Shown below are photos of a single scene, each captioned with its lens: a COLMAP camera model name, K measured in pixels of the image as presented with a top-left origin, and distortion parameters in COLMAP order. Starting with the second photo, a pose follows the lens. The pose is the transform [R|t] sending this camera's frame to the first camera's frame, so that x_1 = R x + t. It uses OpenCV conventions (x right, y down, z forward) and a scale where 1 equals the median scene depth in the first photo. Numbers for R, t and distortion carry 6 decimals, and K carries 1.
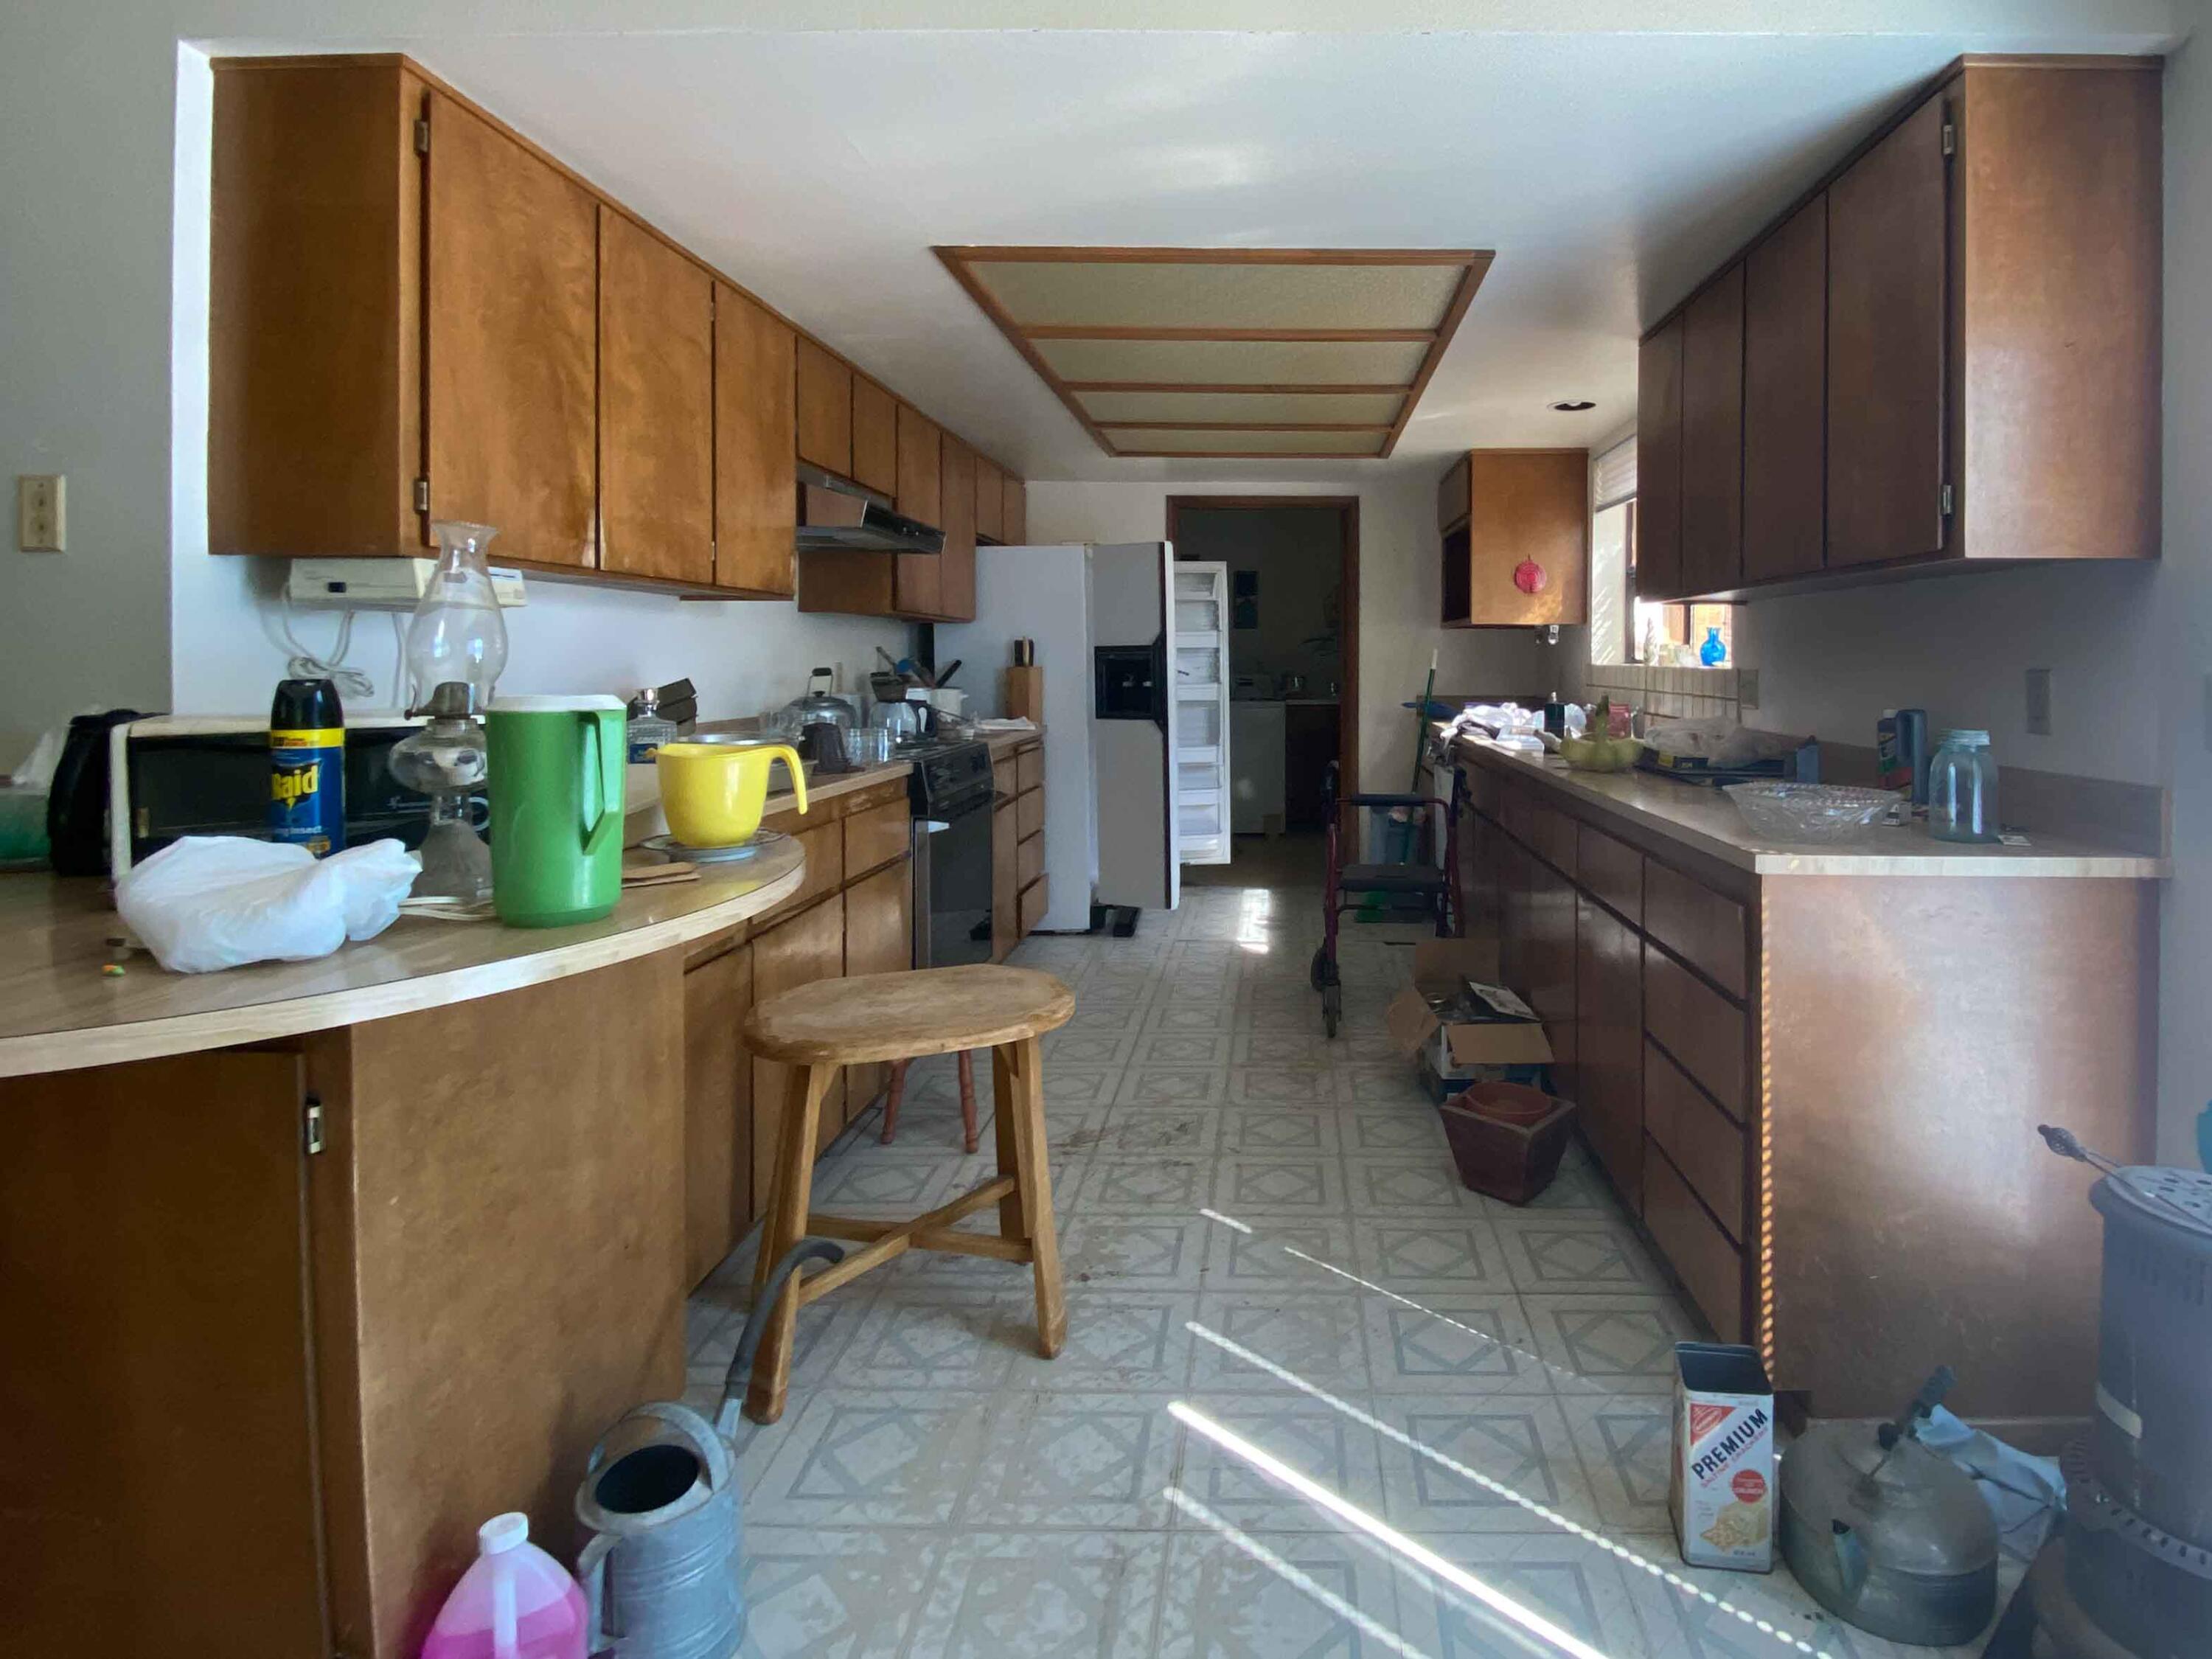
lens RADIAL K [[901.6, 0, 1105.9], [0, 901.6, 824.1], [0, 0, 1]] dist [-0.001416, -0.000361]
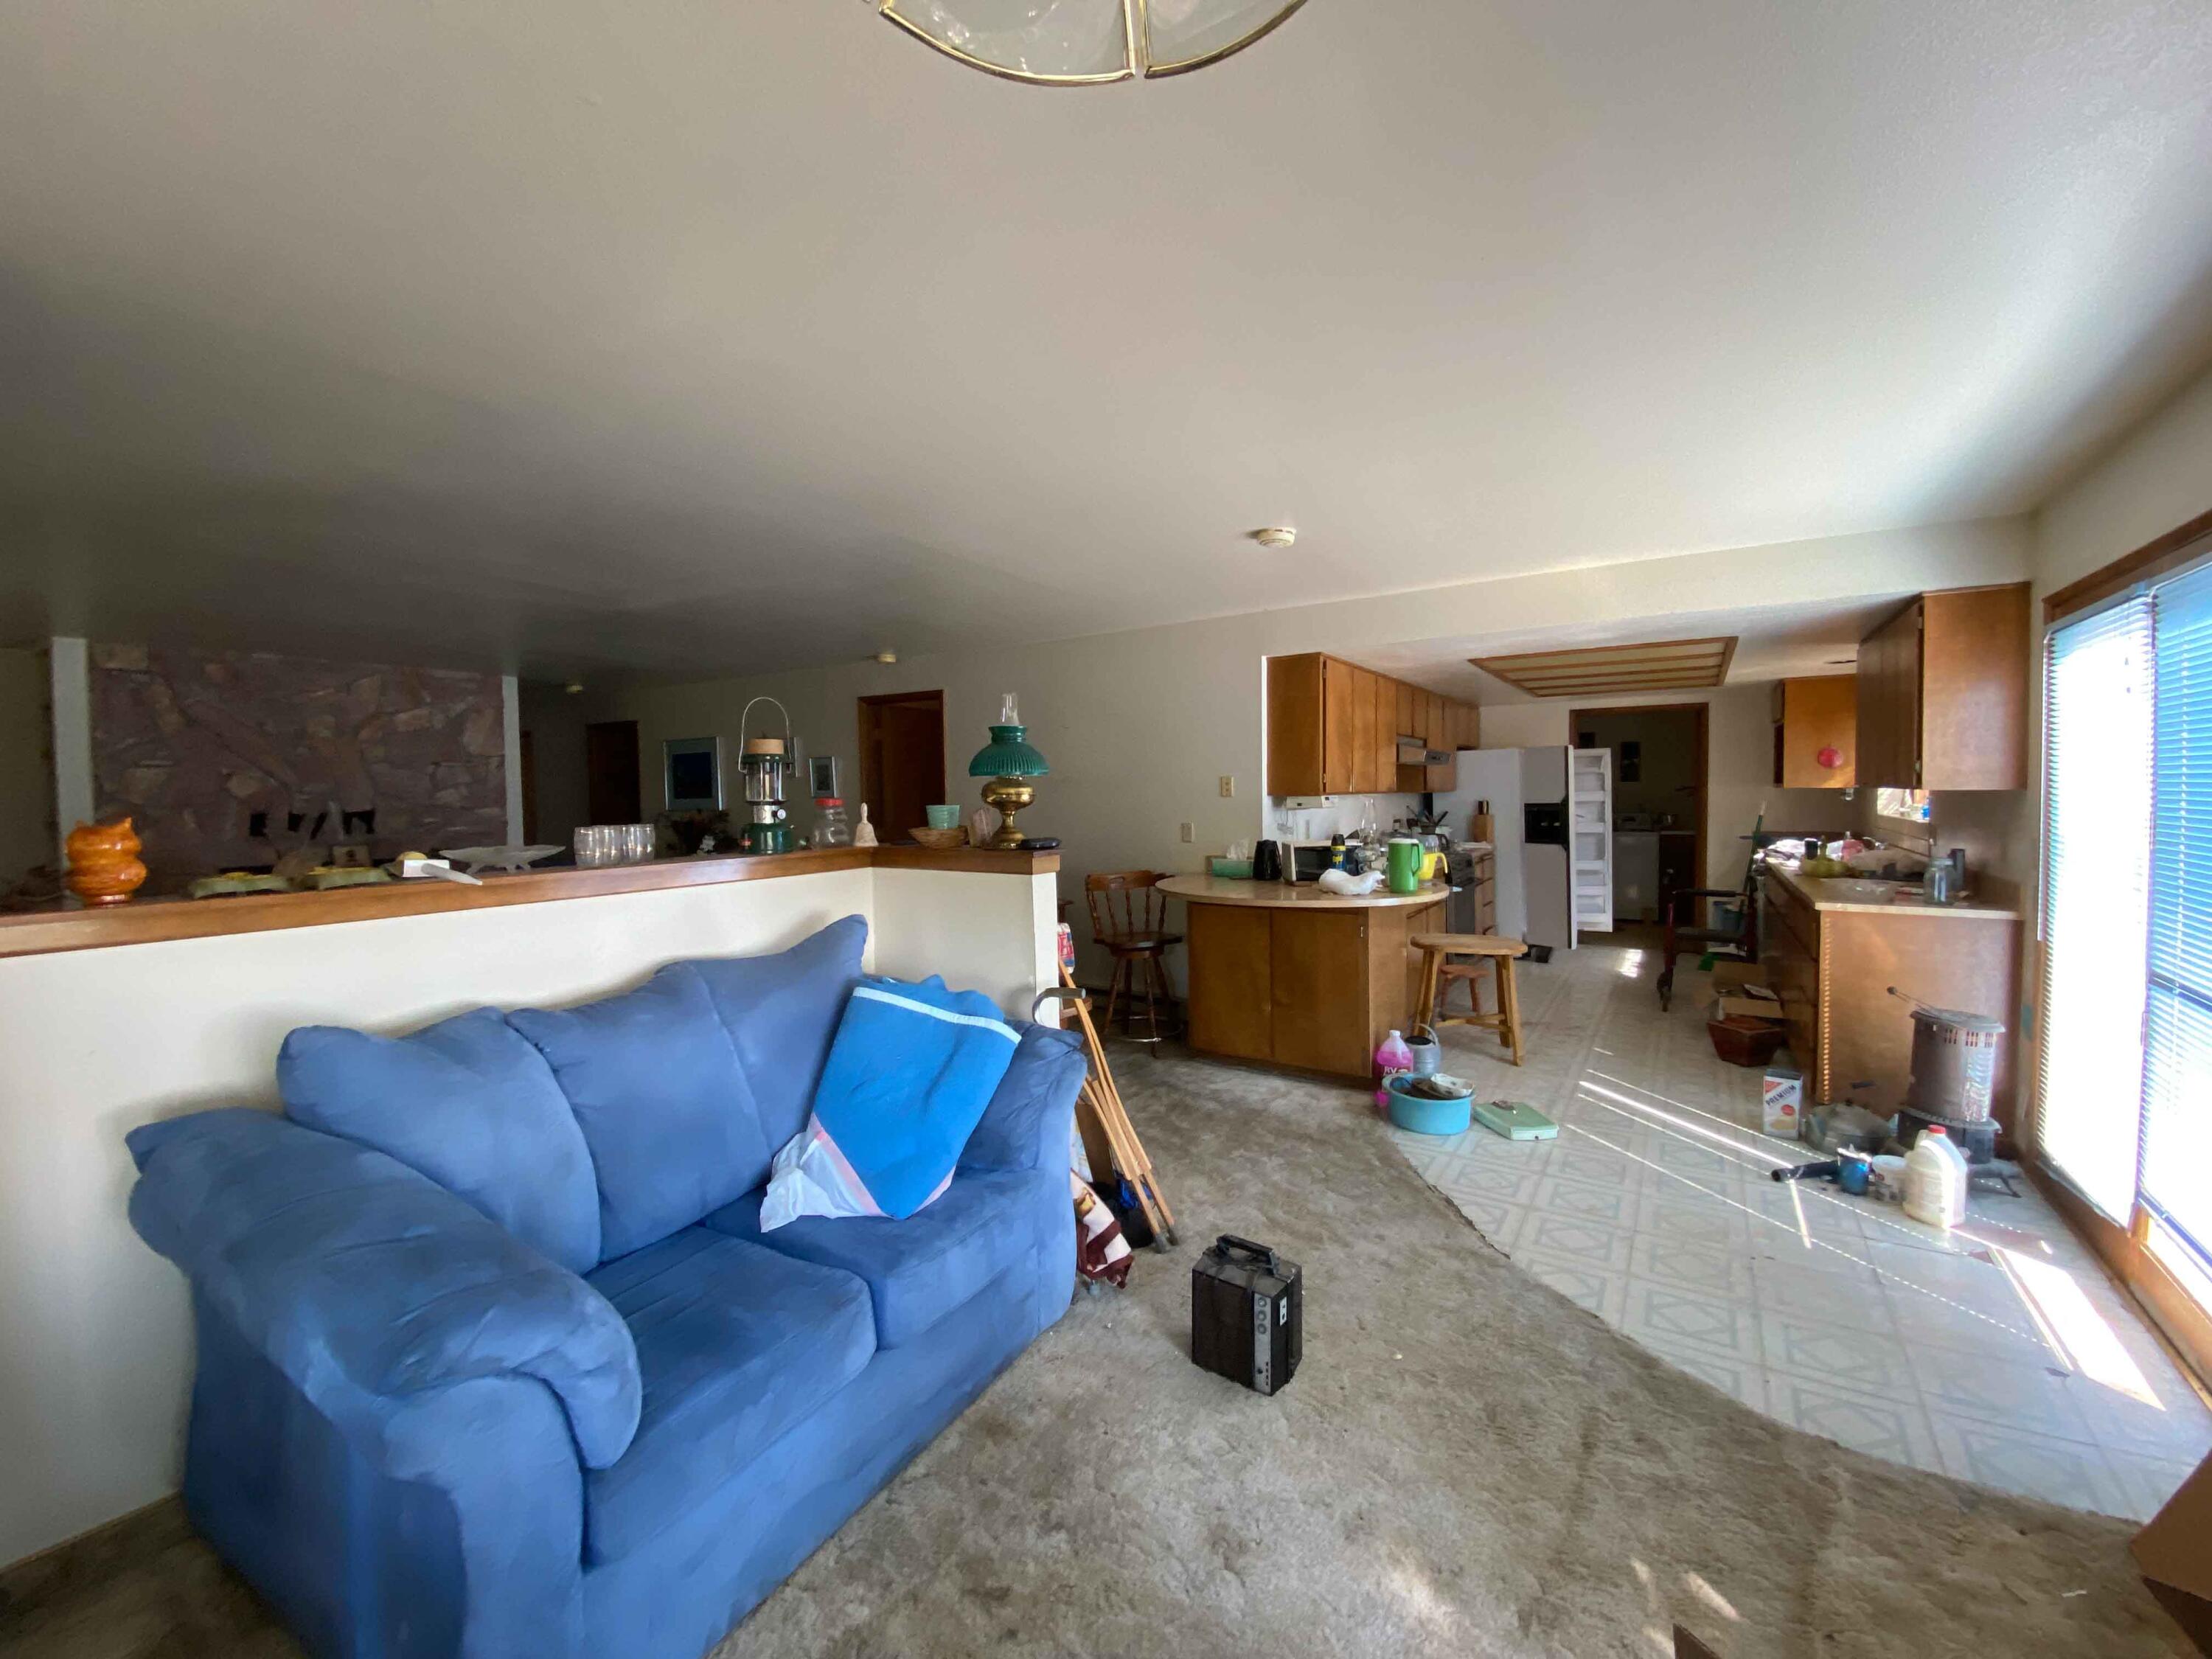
lens RADIAL K [[901.6, 0, 1105.9], [0, 901.6, 824.1], [0, 0, 1]] dist [-0.001416, -0.000361]
pose [[0.917466, 0.010617, -0.397673, -0.065358], [-0.060253, 0.991820, -0.112531, 0.101902], [0.393225, 0.127204, 0.910600, -1.003054]]
